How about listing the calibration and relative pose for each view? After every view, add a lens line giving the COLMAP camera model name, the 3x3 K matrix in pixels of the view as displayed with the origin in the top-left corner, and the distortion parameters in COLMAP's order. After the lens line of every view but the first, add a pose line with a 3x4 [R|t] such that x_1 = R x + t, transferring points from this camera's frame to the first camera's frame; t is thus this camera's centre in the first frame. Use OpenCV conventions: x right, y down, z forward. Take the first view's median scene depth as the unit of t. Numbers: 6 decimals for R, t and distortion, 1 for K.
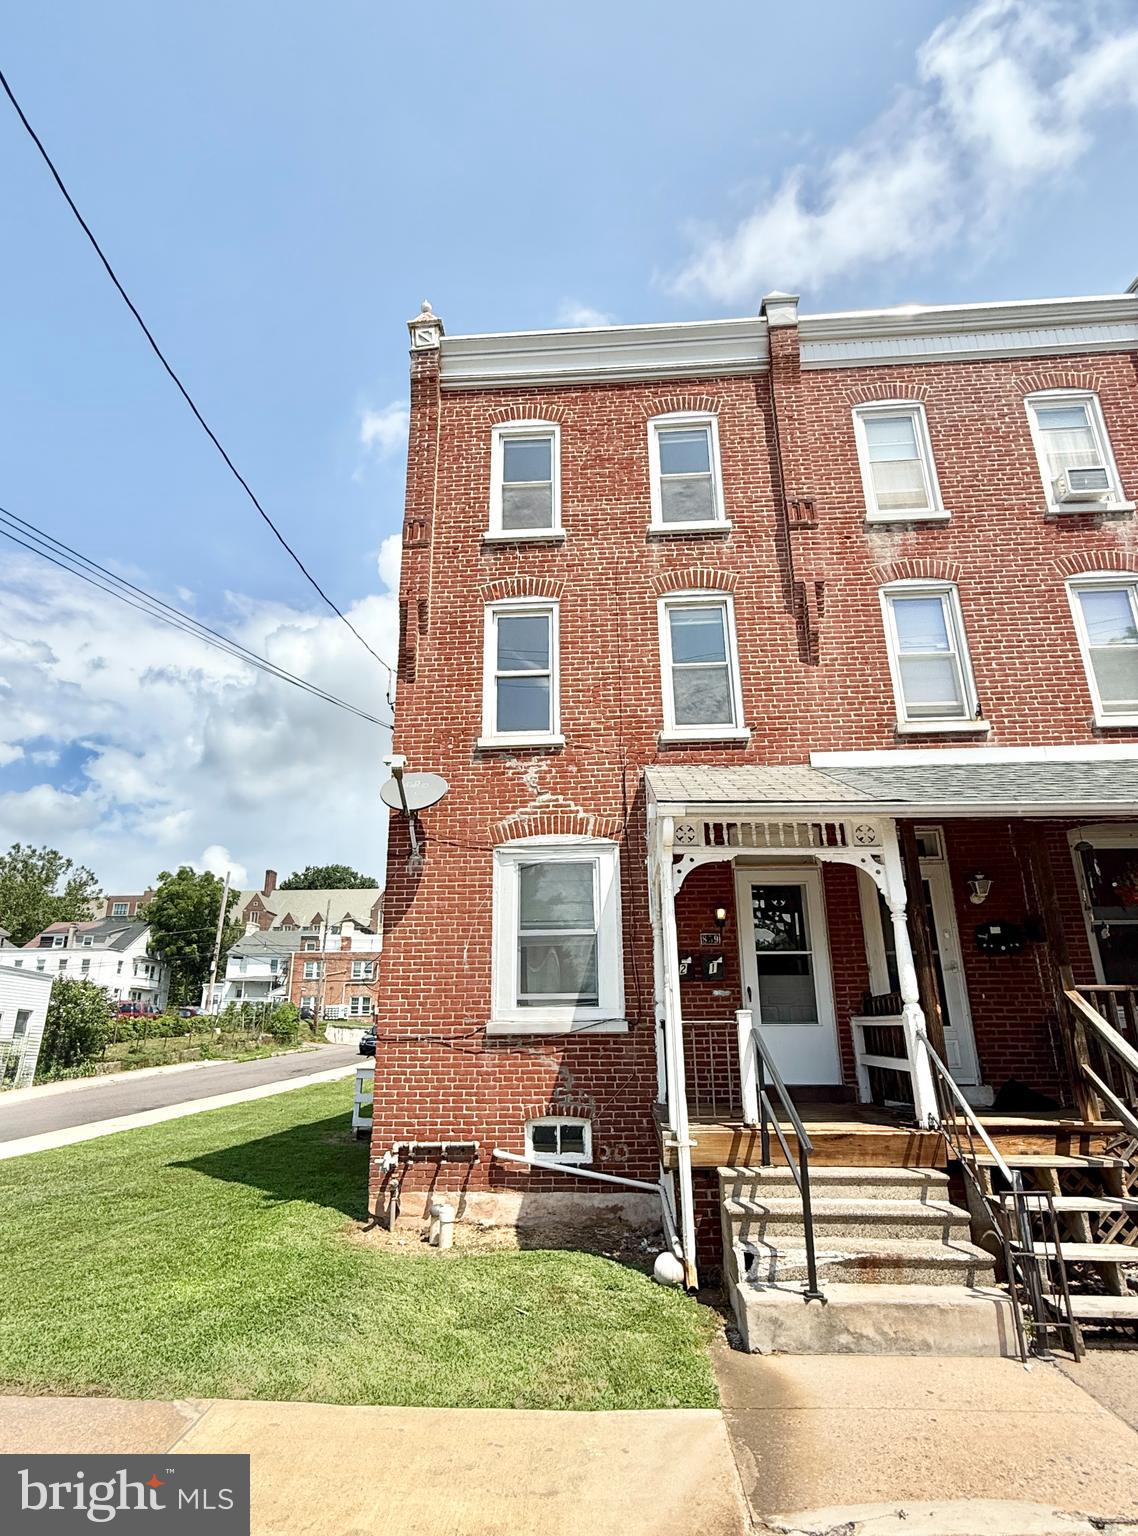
lens RADIAL K [[807.7, 0, 539.9], [0, 807.7, 822.2], [0, 0, 1]] dist [0.001785, 0.000686]
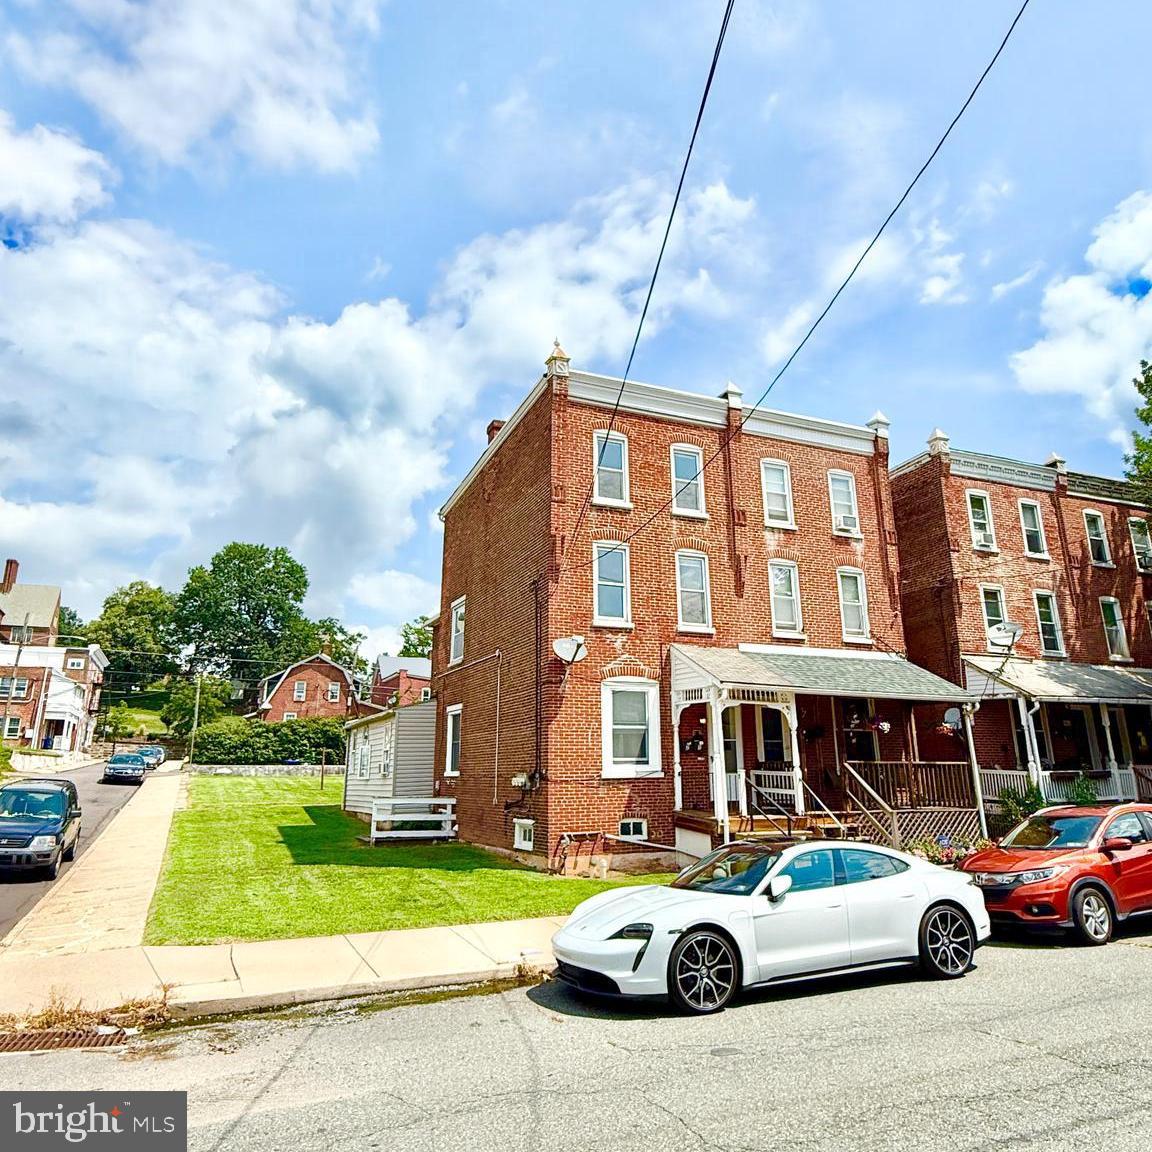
lens RADIAL K [[846.0, 0, 576.0], [0, 846.0, 576.0], [0, 0, 1]] dist [0.003132, 0.001728]
pose [[0.884003, 0.105040, 0.455527, -1.001937], [-0.125496, 0.991984, 0.014798, -0.227478], [-0.450321, -0.070248, 0.890099, -0.706376]]
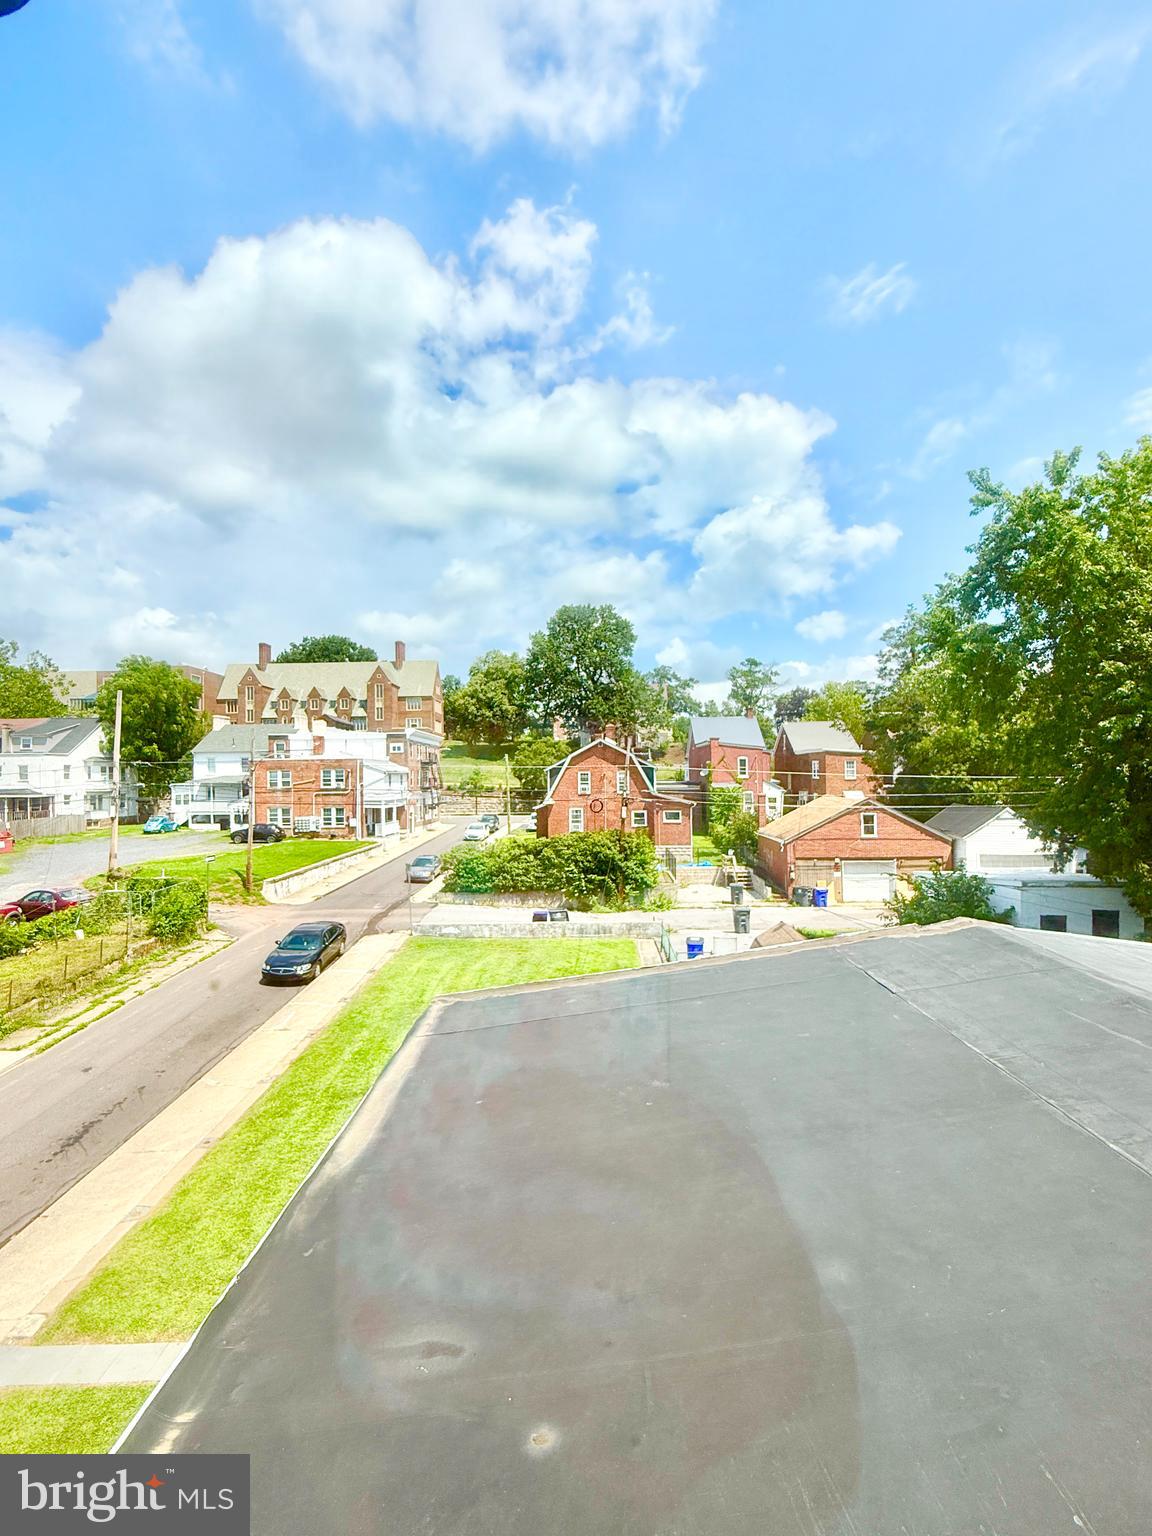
lens RADIAL K [[709.8, 0, 576.0], [0, 709.8, 768.0], [0, 0, 1]] dist [-0.011087, 0.000413]
pose [[0.998773, -0.008856, 0.048731, 0.109289], [-0.003713, 0.967726, 0.251977, -0.255299], [-0.049390, -0.251848, 0.966506, 2.039239]]
